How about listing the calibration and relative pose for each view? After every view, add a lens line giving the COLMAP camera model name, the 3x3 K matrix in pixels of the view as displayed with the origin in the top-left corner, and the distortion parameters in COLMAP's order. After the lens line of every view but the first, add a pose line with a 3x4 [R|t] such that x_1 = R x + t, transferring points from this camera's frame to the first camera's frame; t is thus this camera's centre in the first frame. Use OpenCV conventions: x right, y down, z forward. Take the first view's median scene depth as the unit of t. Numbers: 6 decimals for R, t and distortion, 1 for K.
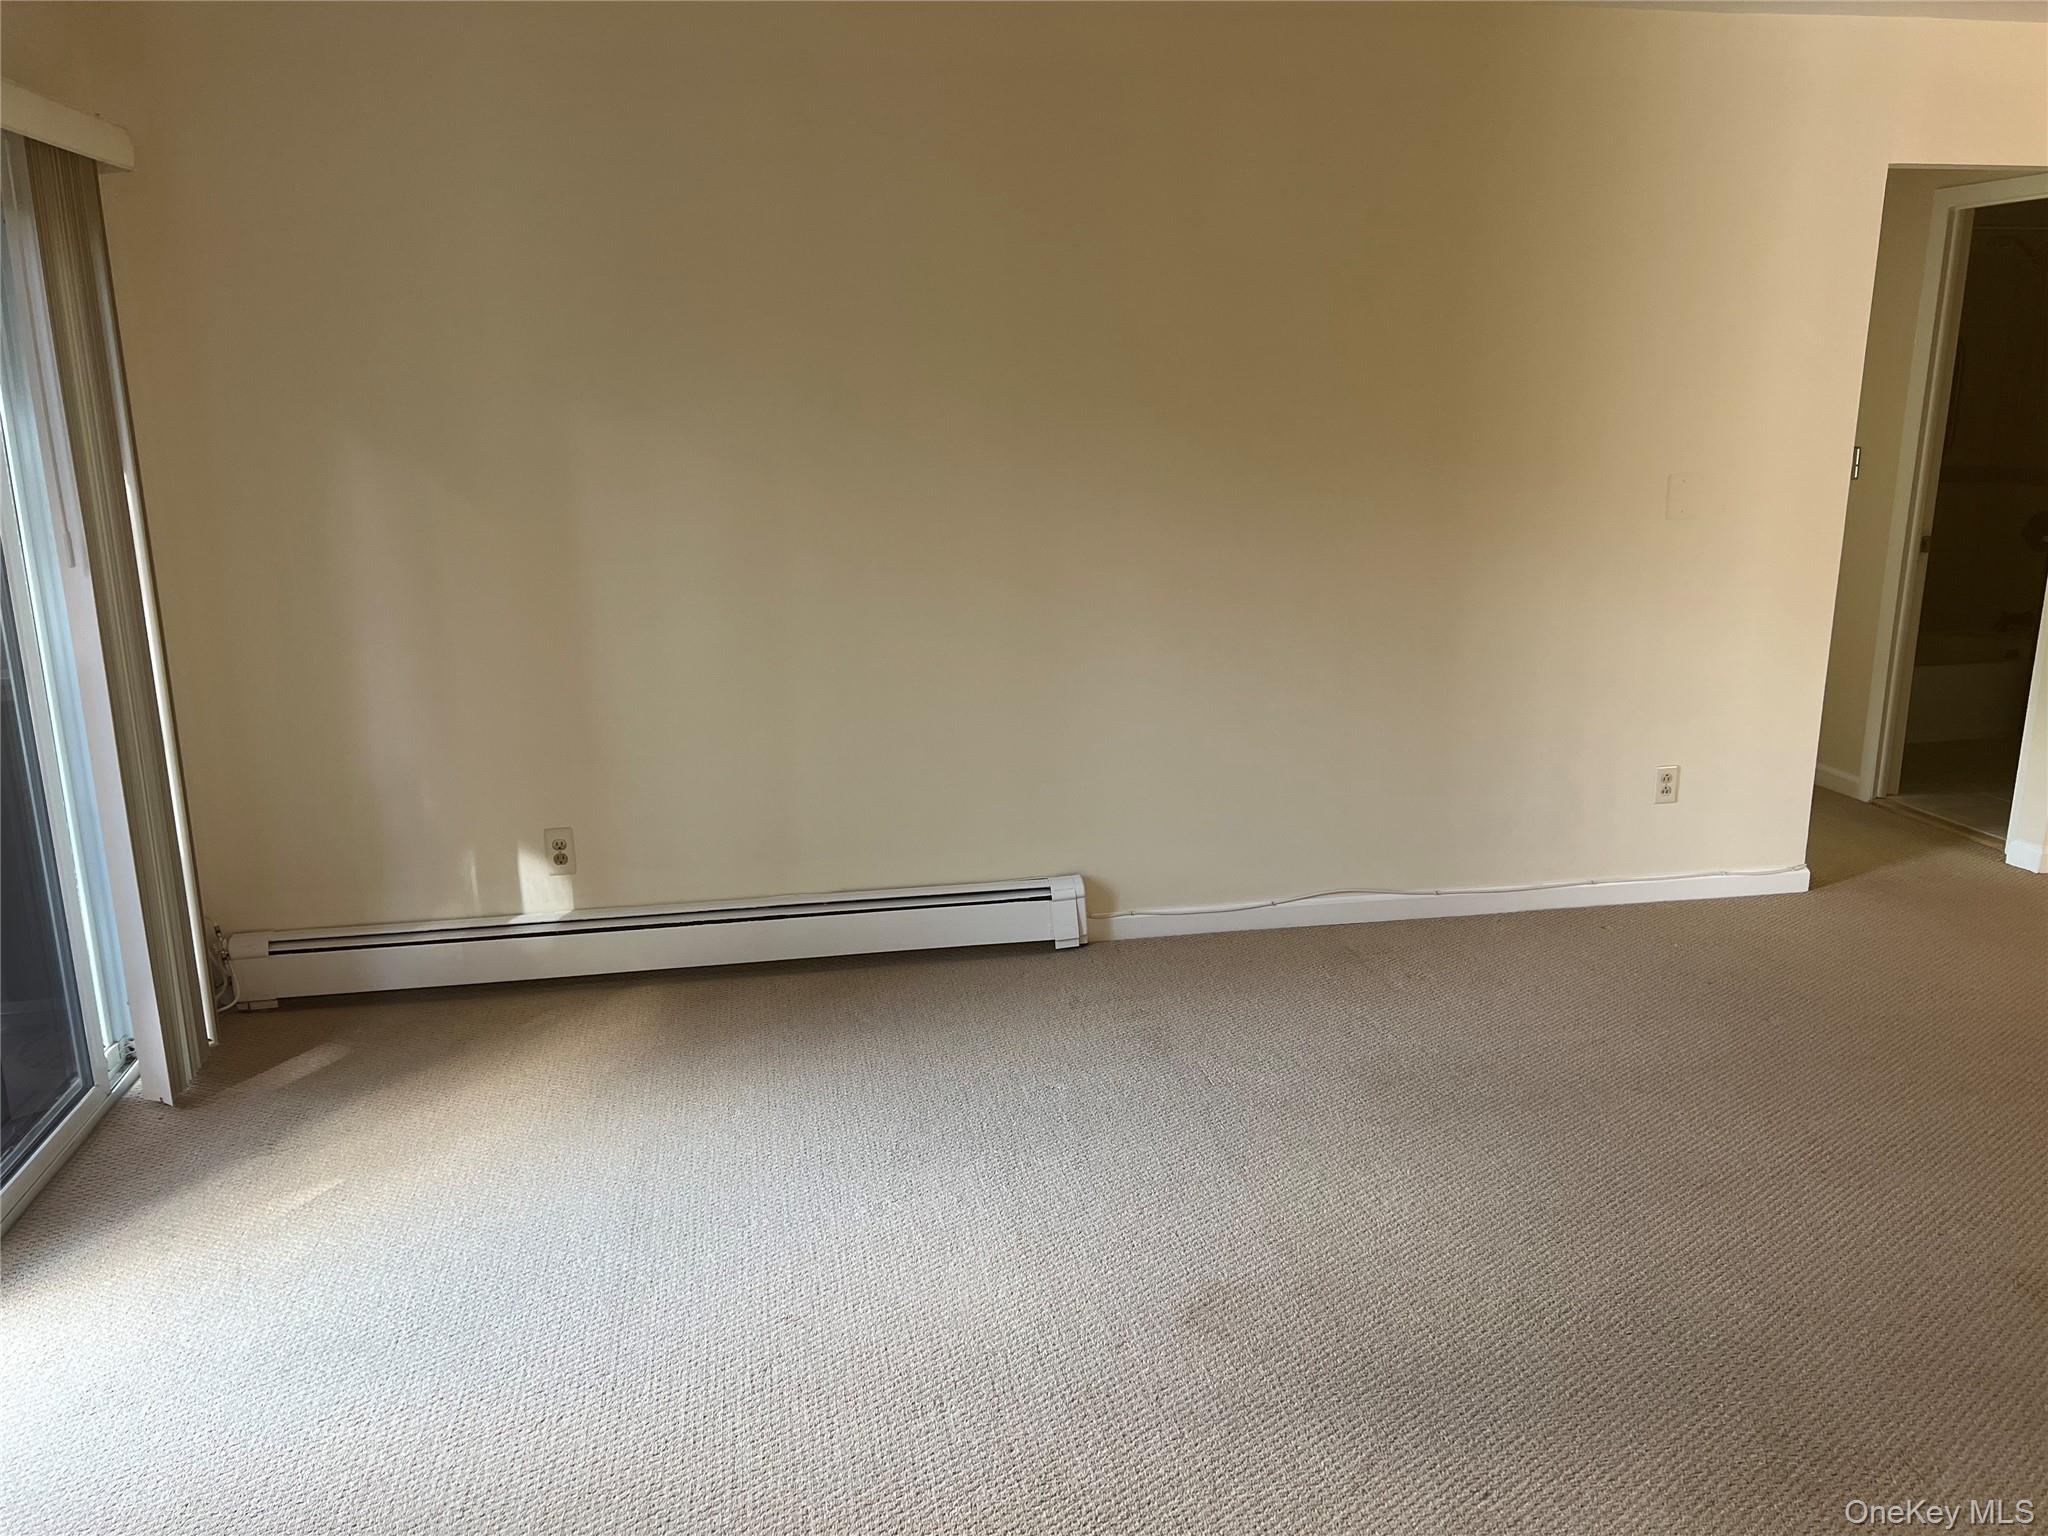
lens RADIAL K [[1542.7, 0, 1024.0], [0, 1542.7, 768.0], [0, 0, 1]] dist [0.002198, -0.000172]
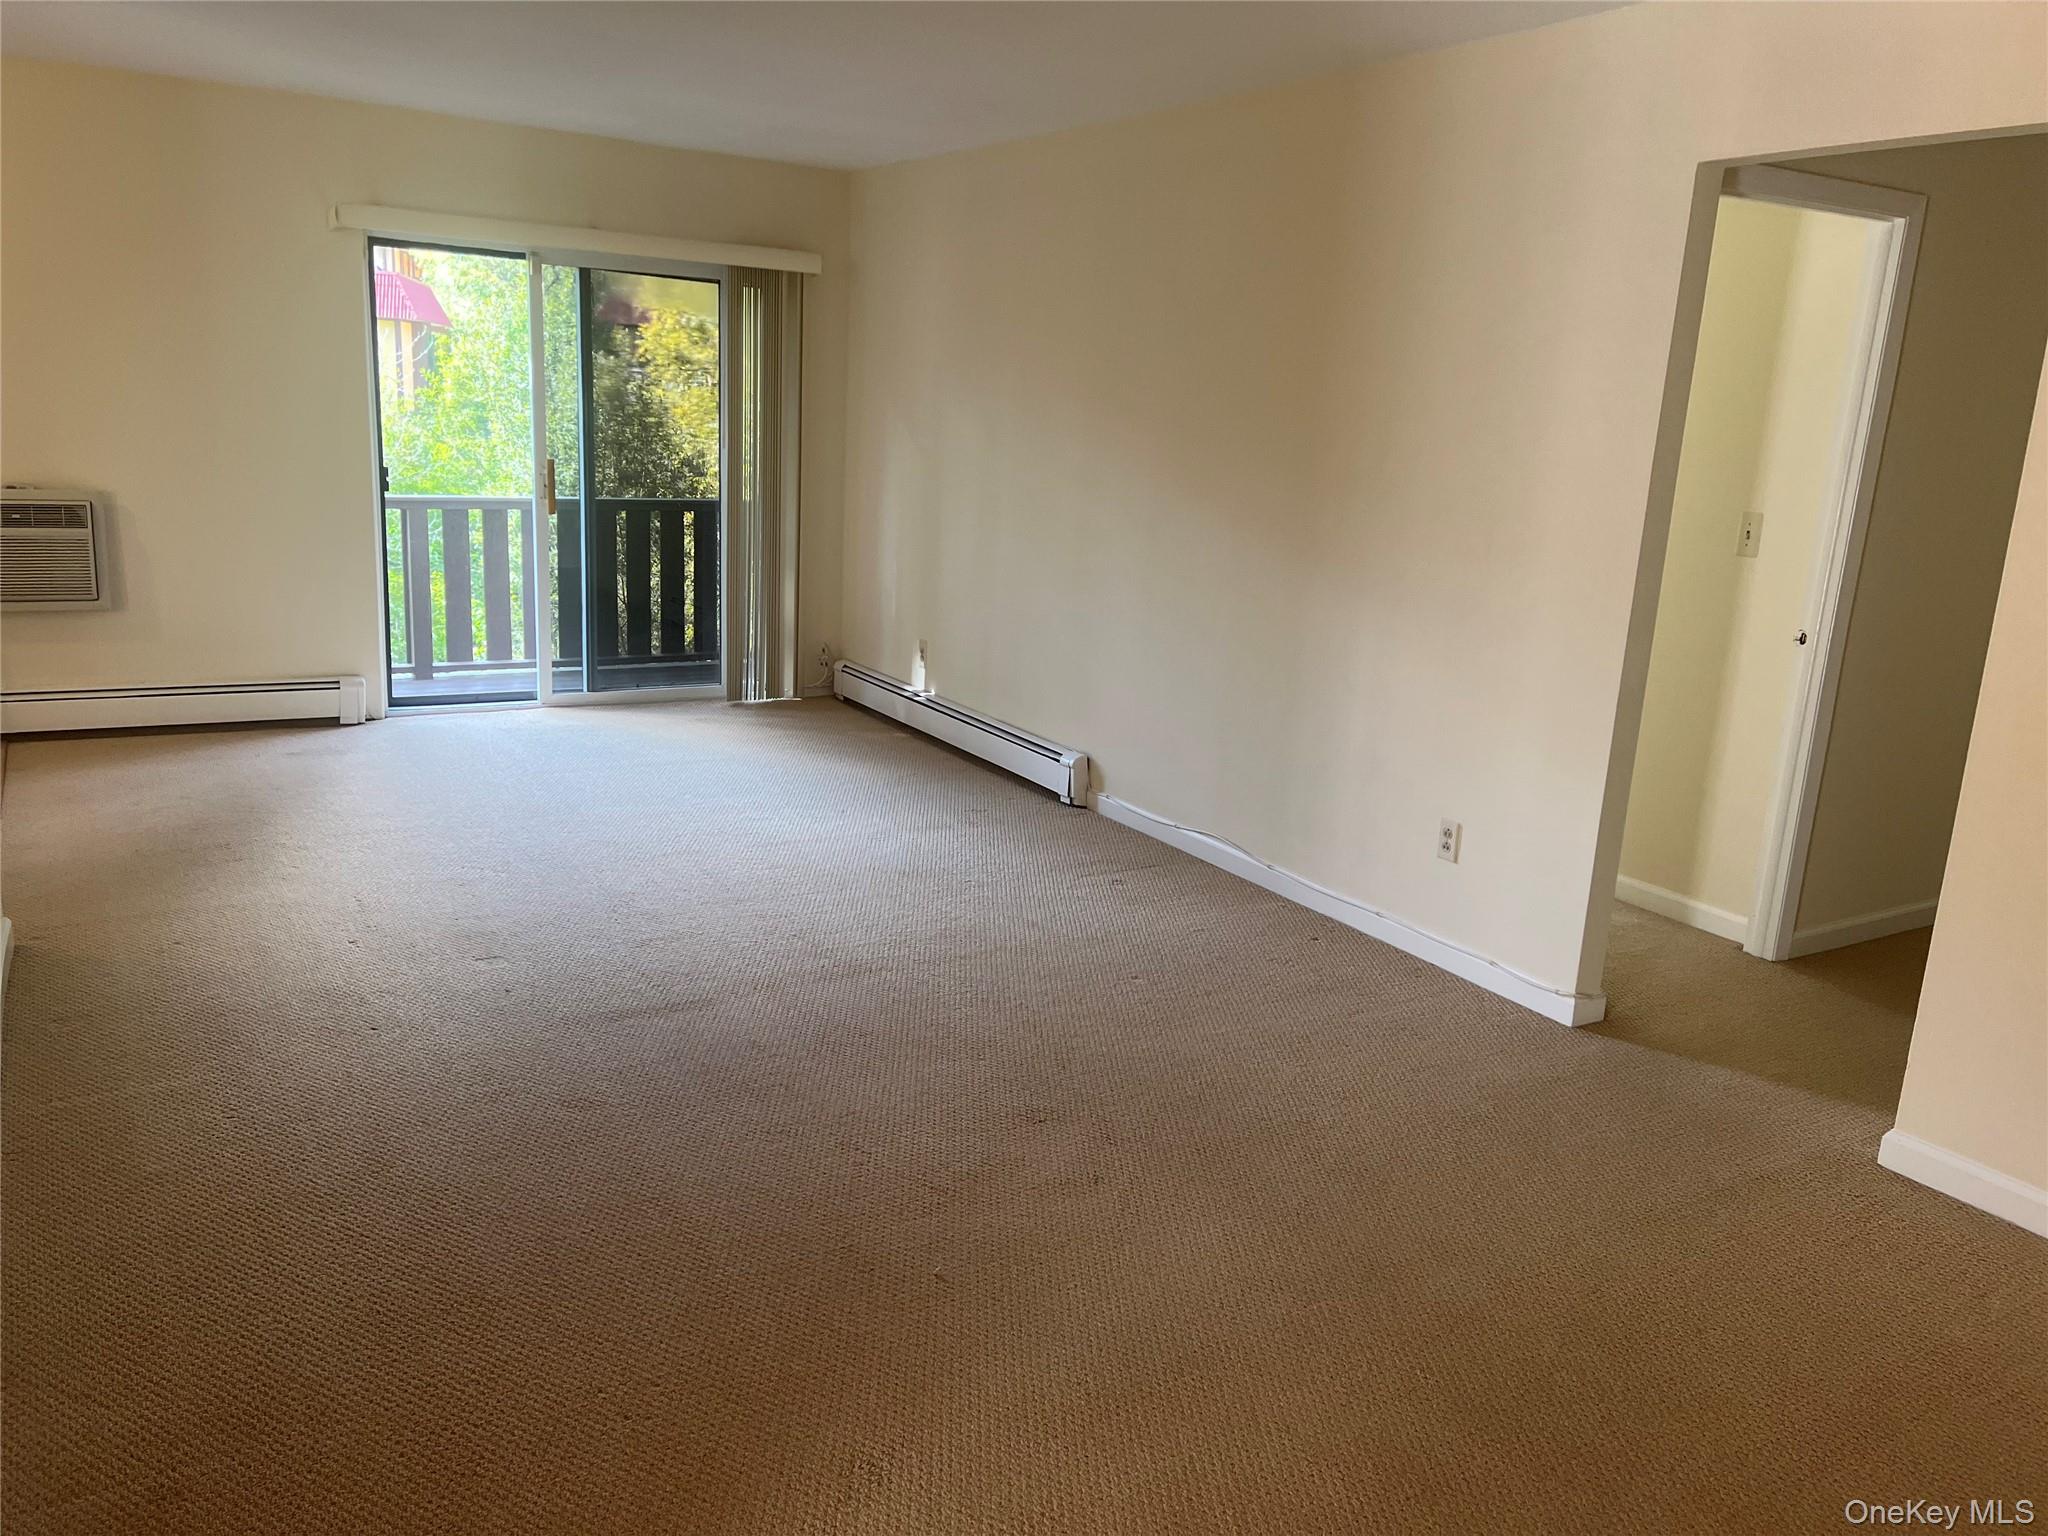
lens RADIAL K [[1542.7, 0, 1024.0], [0, 1542.7, 768.0], [0, 0, 1]] dist [0.002198, -0.000172]
pose [[0.352798, 0.244660, -0.903147, 1.187783], [-0.280180, 0.948546, 0.147511, -0.099613], [0.892767, 0.201002, 0.403194, 0.386397]]
